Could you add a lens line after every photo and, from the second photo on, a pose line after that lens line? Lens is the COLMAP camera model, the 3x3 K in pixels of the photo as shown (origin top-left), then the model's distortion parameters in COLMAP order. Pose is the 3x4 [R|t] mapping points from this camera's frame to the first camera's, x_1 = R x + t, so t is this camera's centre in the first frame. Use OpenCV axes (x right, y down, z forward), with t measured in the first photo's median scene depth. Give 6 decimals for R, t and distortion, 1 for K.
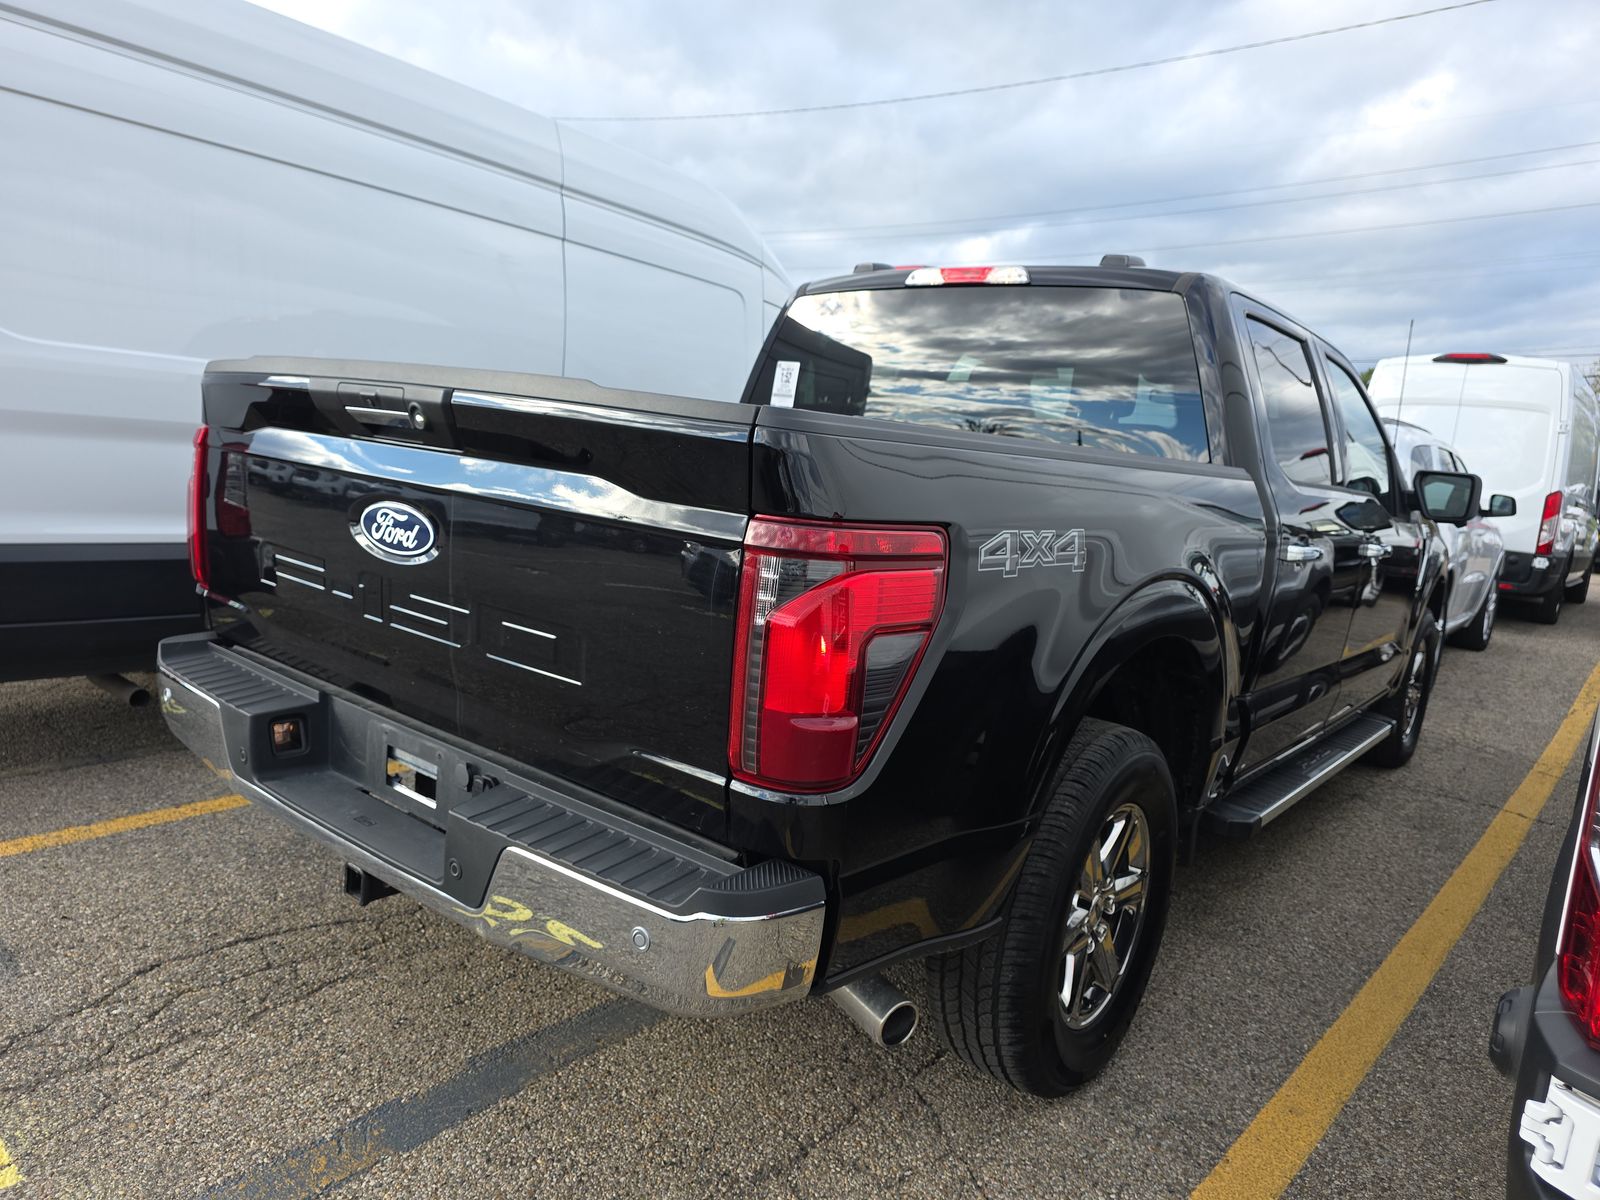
lens RADIAL K [[1087.0, 0, 765.2], [0, 1087.0, 598.9], [0, 0, 1]] dist [0.030767, 0.000212]
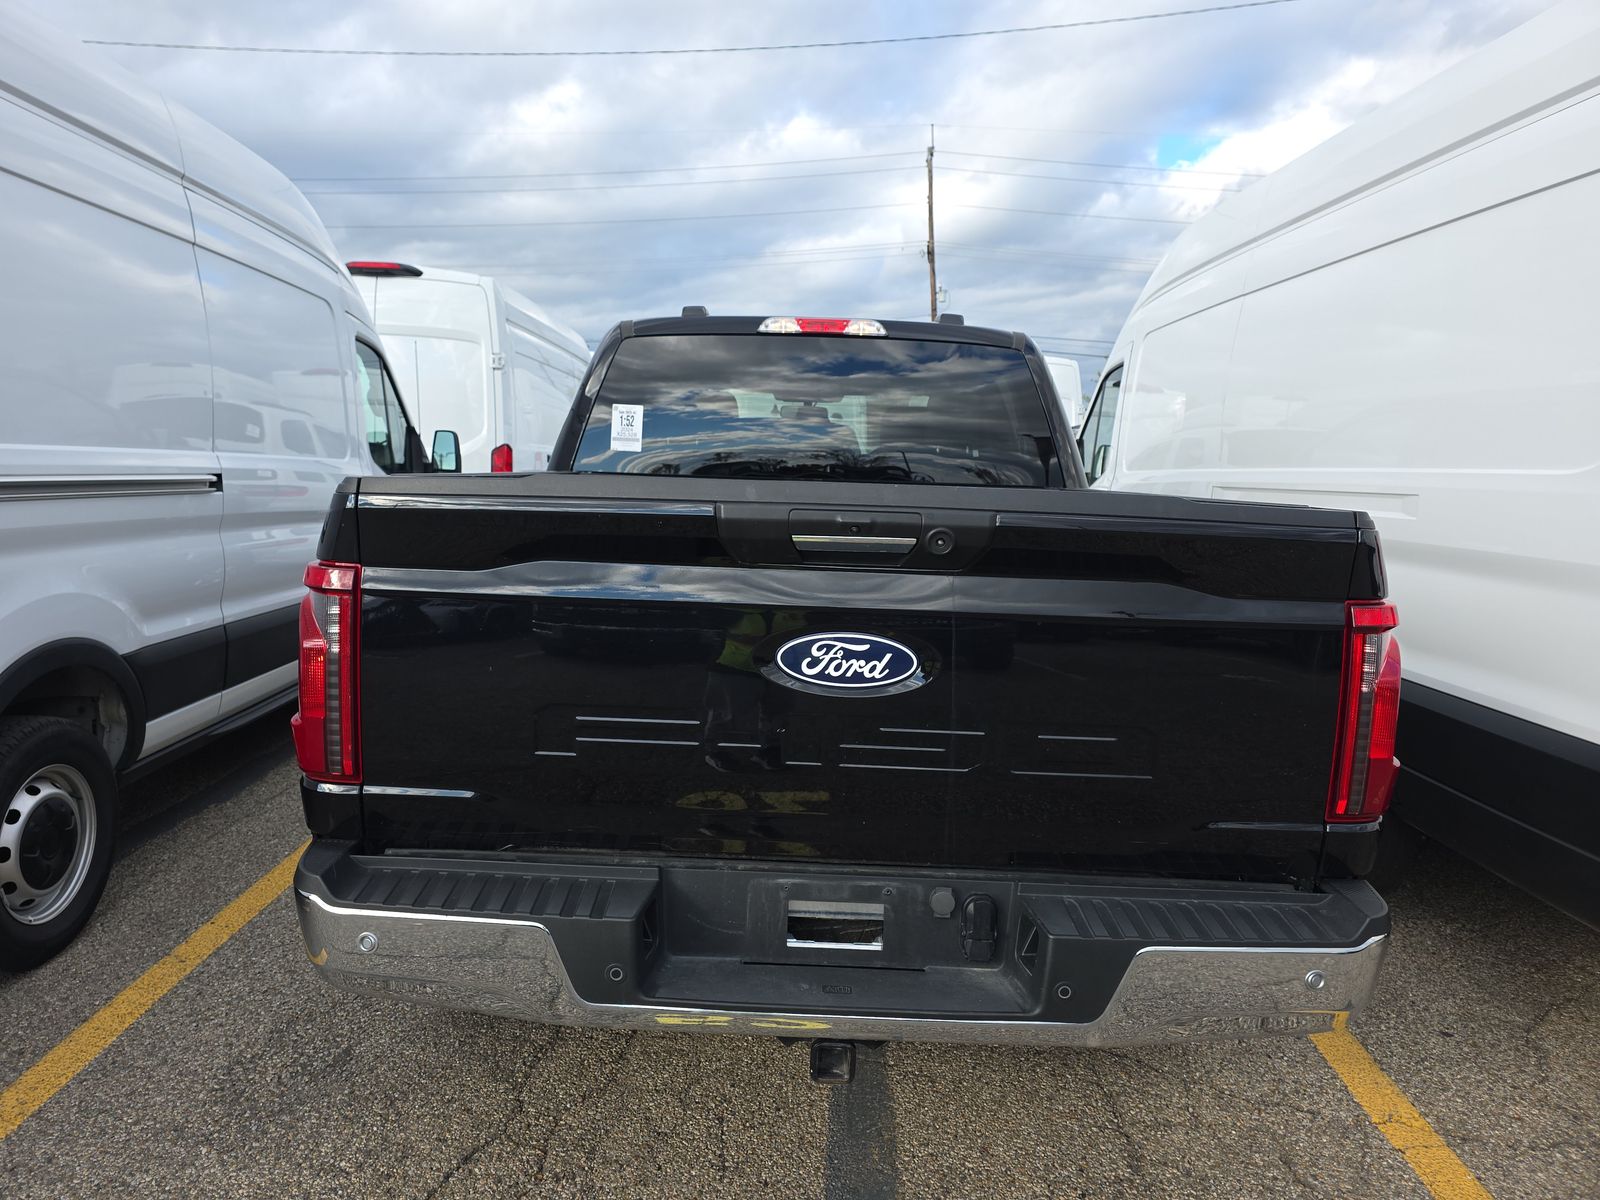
lens RADIAL K [[1083.1, 0, 776.0], [0, 1083.1, 568.6], [0, 0, 1]] dist [0.063079, -0.086298]
pose [[0.775691, -0.130947, 0.617378, -0.918993], [0.132078, 0.990258, 0.044088, -0.185076], [-0.617137, 0.047344, 0.785430, 0.317585]]
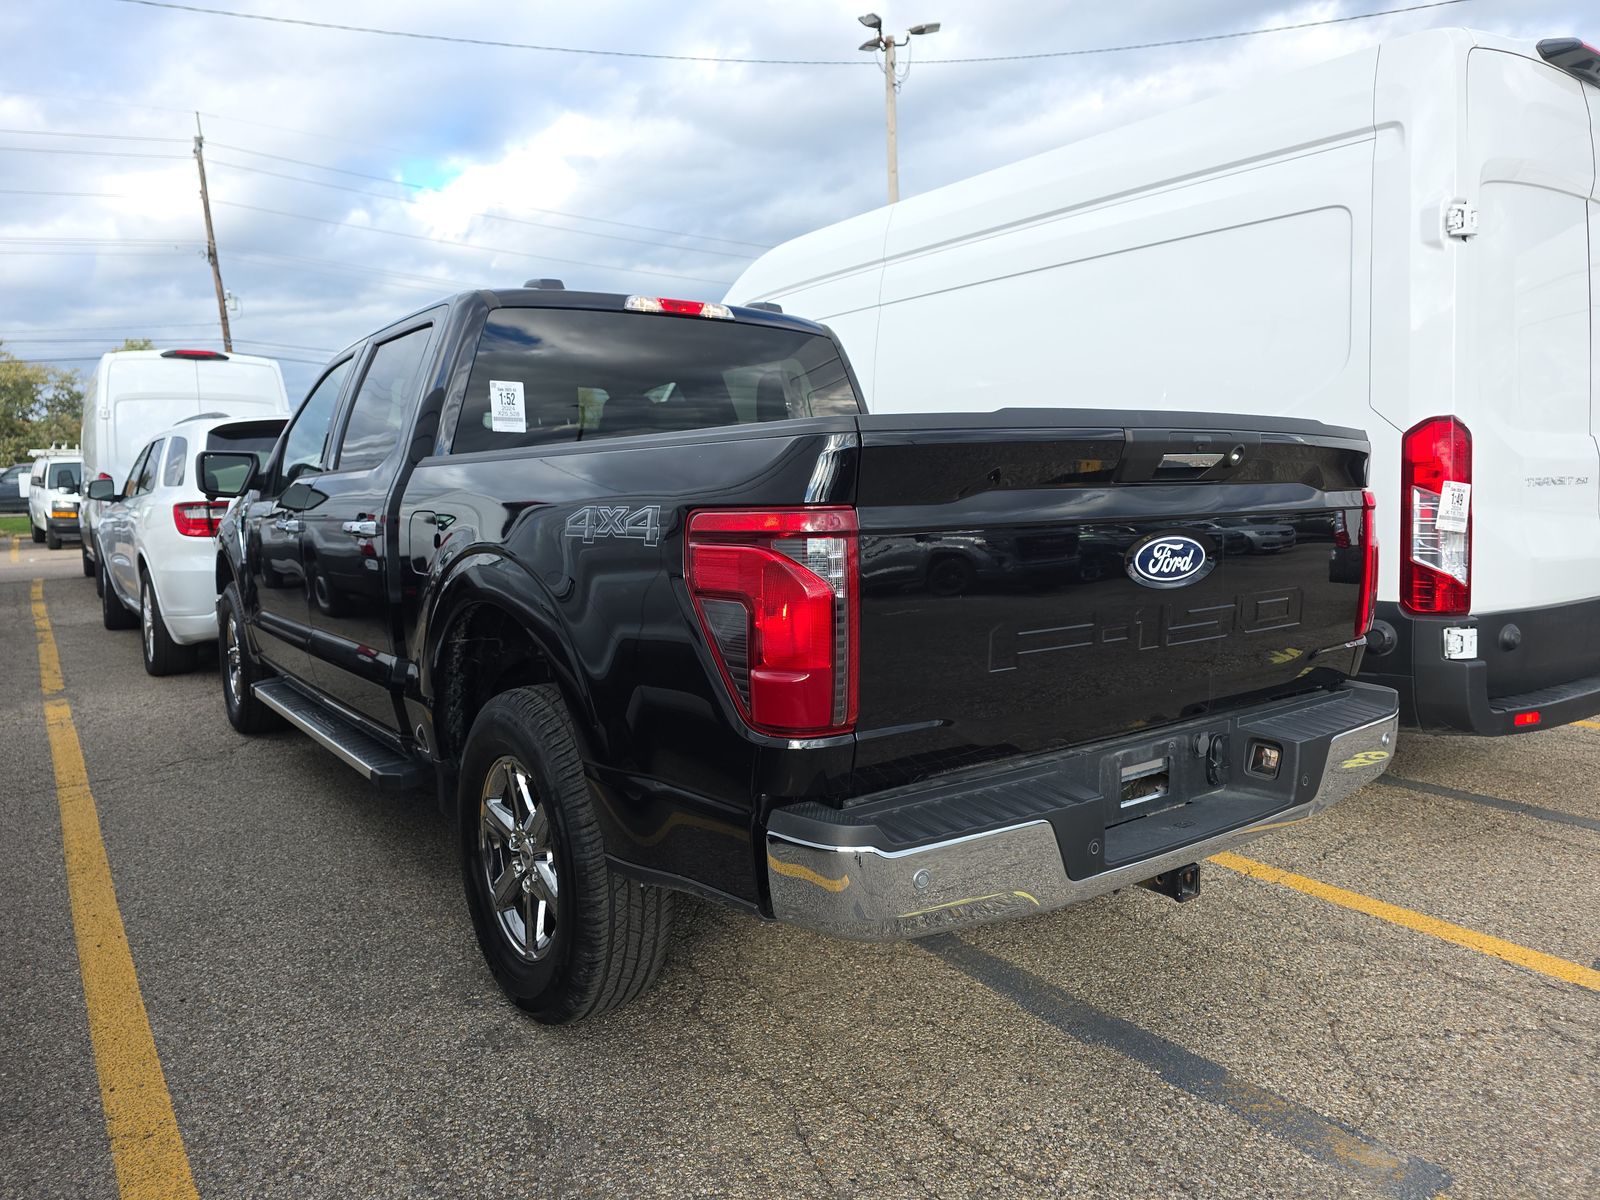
lens RADIAL K [[1071.1, 0, 794.7], [0, 1071.1, 580.8], [0, 0, 1]] dist [0.056916, -0.055759]
pose [[0.238577, -0.183079, 0.953710, -1.470697], [0.180891, 0.973259, 0.141580, -0.265041], [-0.954128, 0.138740, 0.265315, 1.062706]]
